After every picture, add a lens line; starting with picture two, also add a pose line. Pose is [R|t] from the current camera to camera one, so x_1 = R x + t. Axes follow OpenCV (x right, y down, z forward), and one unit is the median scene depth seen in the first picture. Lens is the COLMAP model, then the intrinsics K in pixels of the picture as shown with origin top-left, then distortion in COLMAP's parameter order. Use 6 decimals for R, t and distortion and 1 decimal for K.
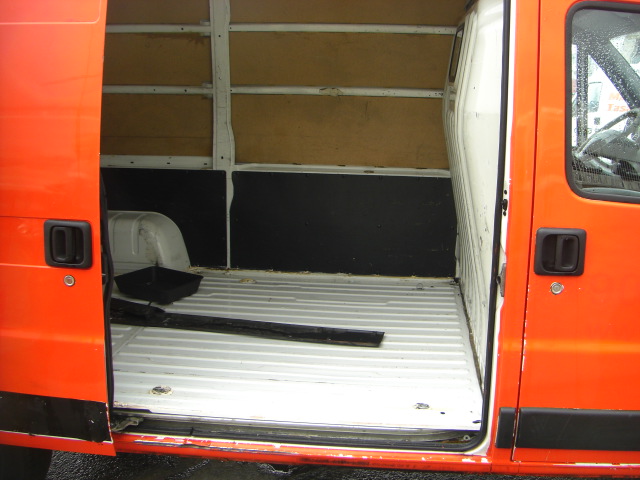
lens RADIAL K [[721.8, 0, 359.1], [0, 721.8, 203.7], [0, 0, 1]] dist [-0.184993, 0.145702]
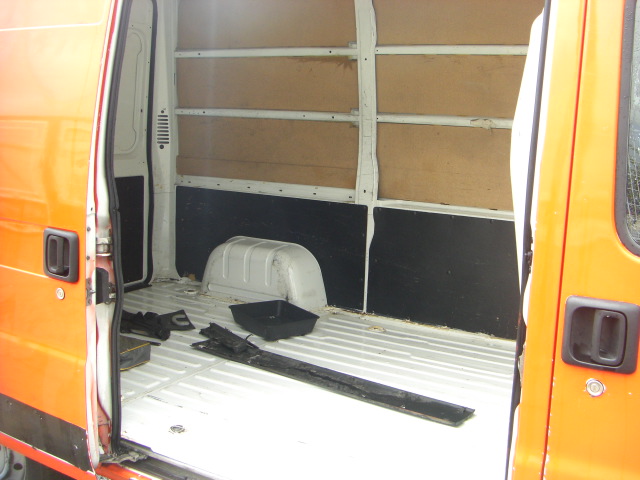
lens RADIAL K [[721.8, 0, 359.1], [0, 721.8, 203.7], [0, 0, 1]] dist [-0.184993, 0.145702]
pose [[0.913722, 0.065717, -0.400990, 0.178898], [-0.094011, 0.994250, -0.051276, -0.000107], [0.395314, 0.084549, 0.914646, 0.154617]]
